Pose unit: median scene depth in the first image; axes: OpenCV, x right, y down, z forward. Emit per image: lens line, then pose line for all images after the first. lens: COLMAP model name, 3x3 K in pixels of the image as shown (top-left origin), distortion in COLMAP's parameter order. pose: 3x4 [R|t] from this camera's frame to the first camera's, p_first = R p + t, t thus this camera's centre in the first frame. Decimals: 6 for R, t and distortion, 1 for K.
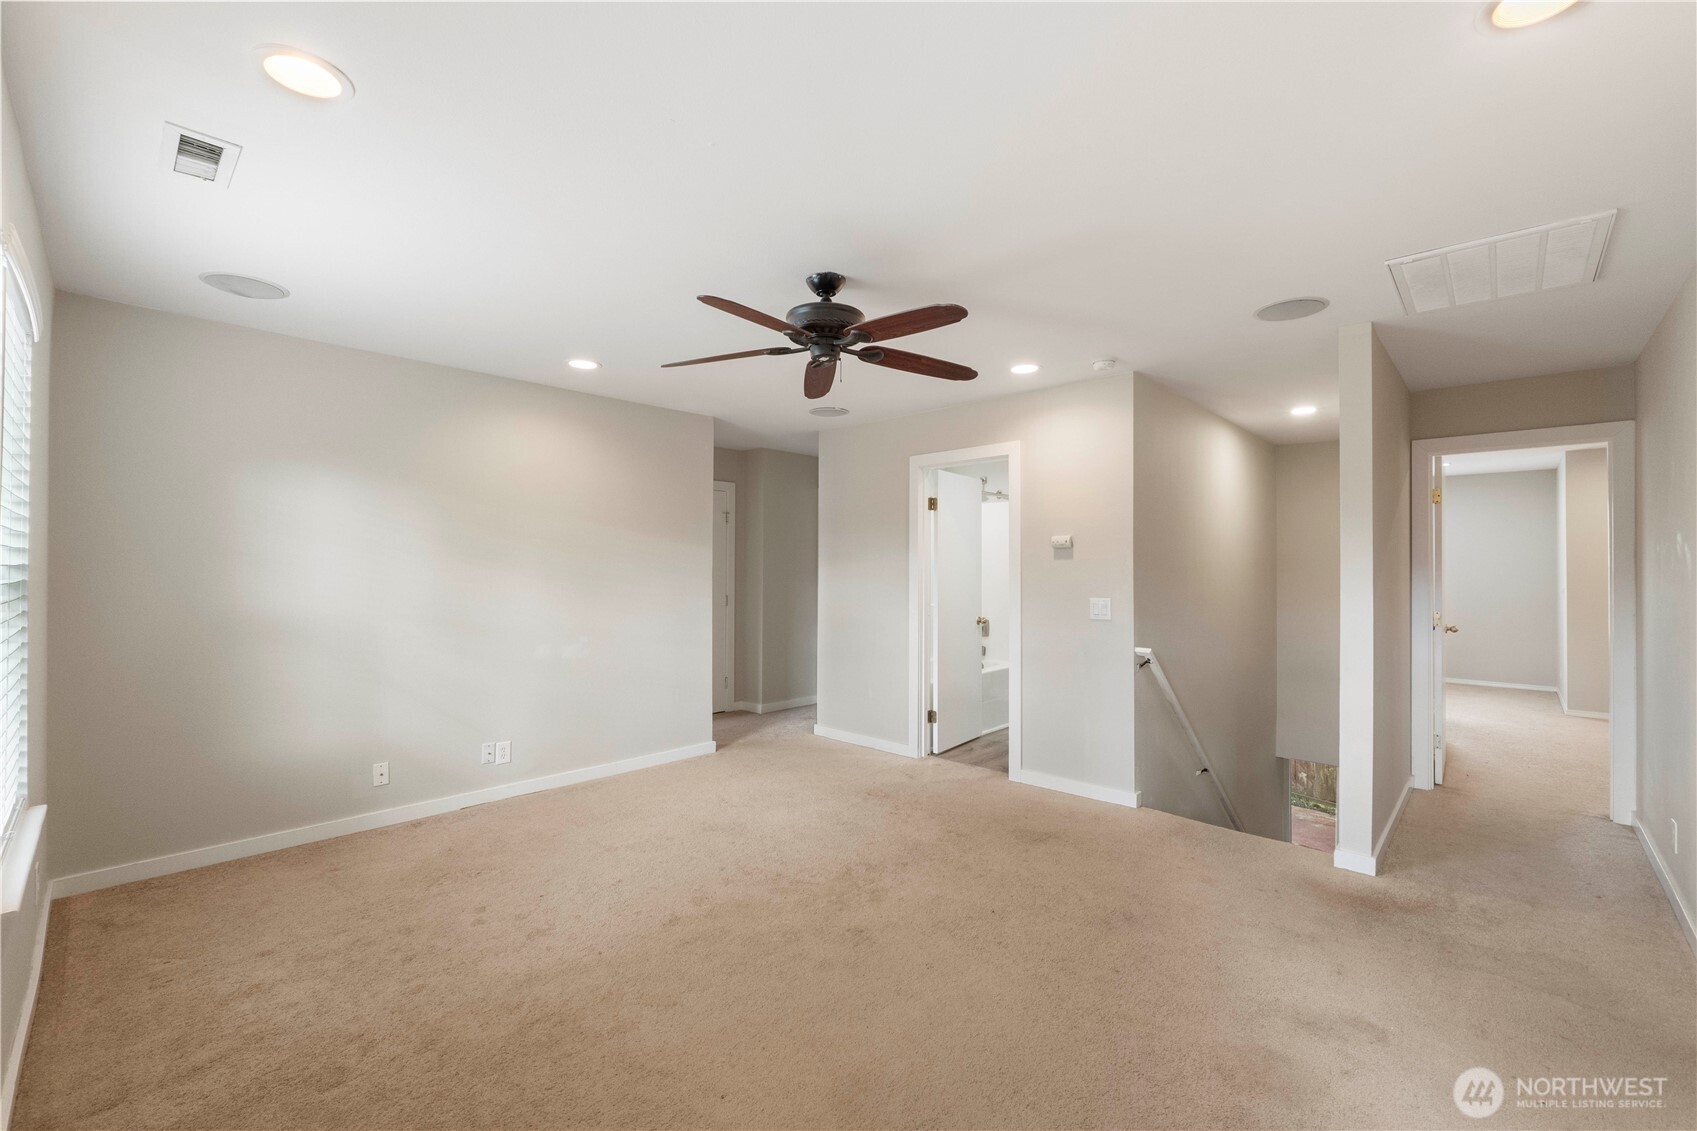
lens RADIAL K [[689.6, 0, 848.5], [0, 689.6, 565.5], [0, 0, 1]] dist [-0.002886, -0.000170]
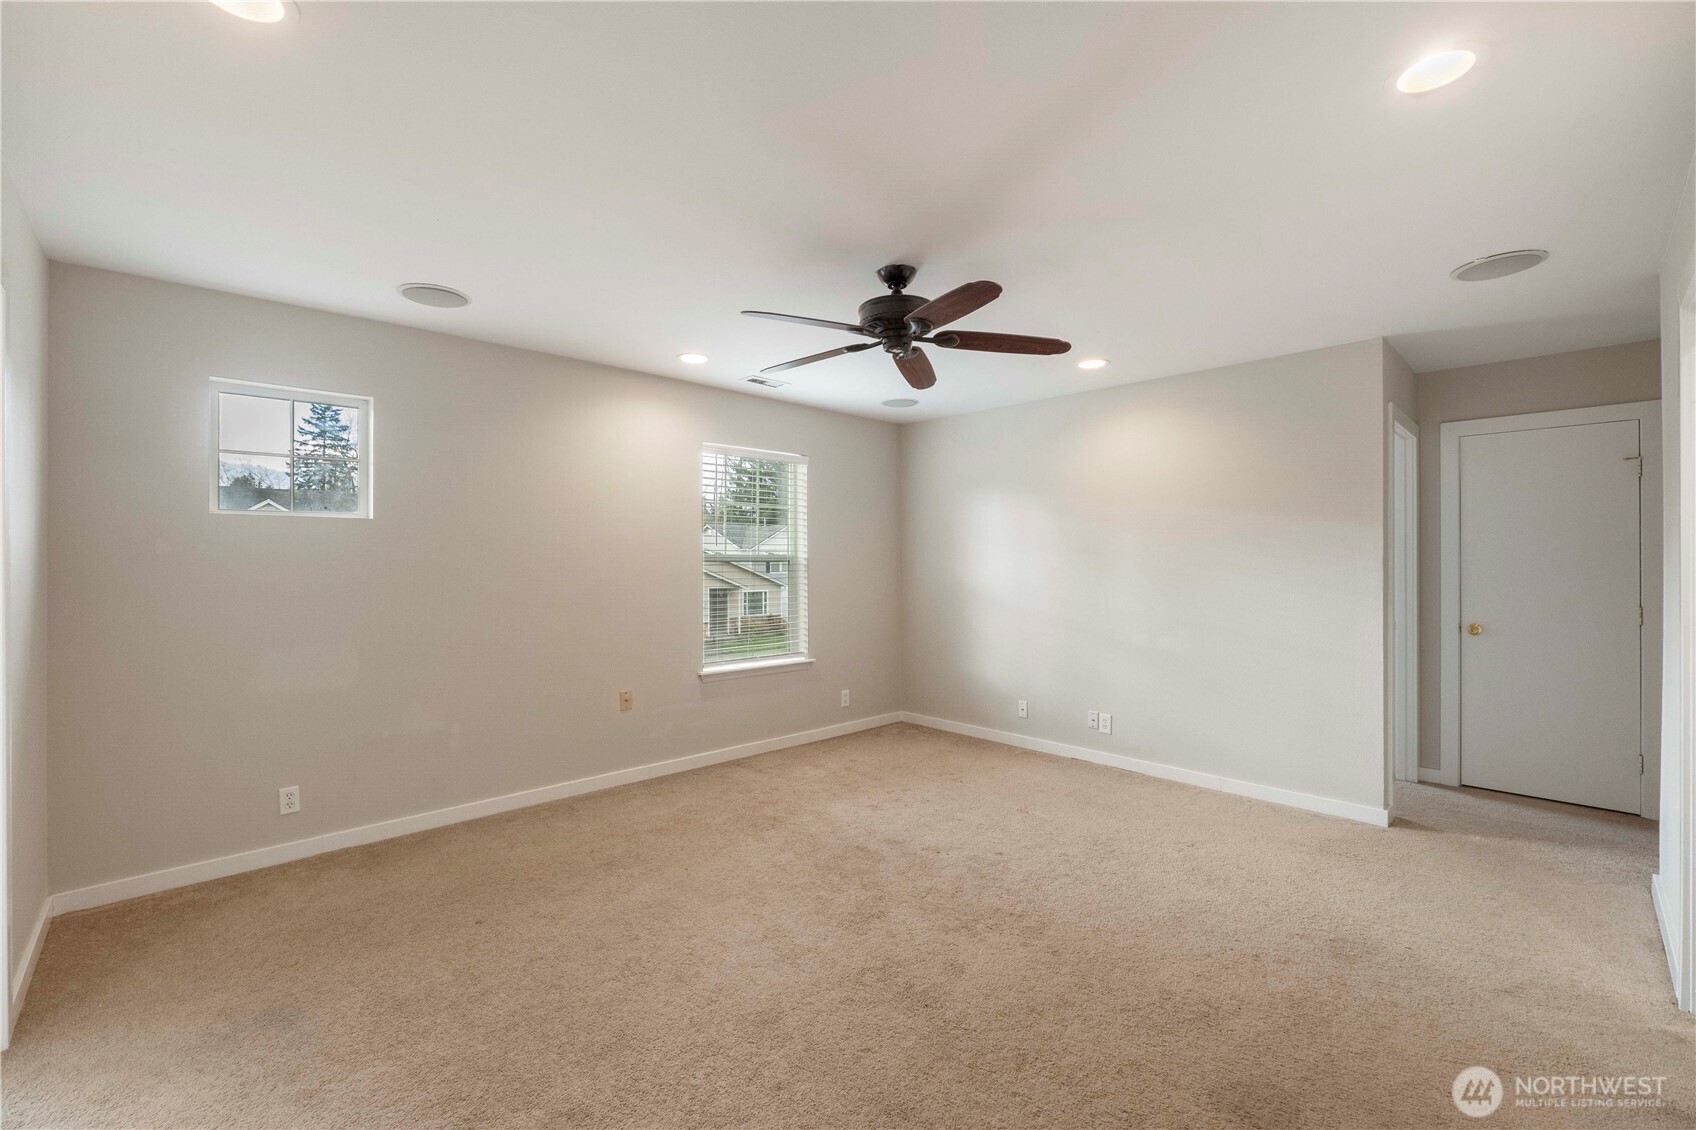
lens RADIAL K [[716.6, 0, 841.6], [0, 716.6, 554.2], [0, 0, 1]] dist [-0.007141, -0.000424]
pose [[-0.039151, 0.000099, -0.999233, 0.739610], [0.010667, 0.999943, -0.000319, -0.009926], [0.999176, -0.010671, -0.039149, 0.668806]]
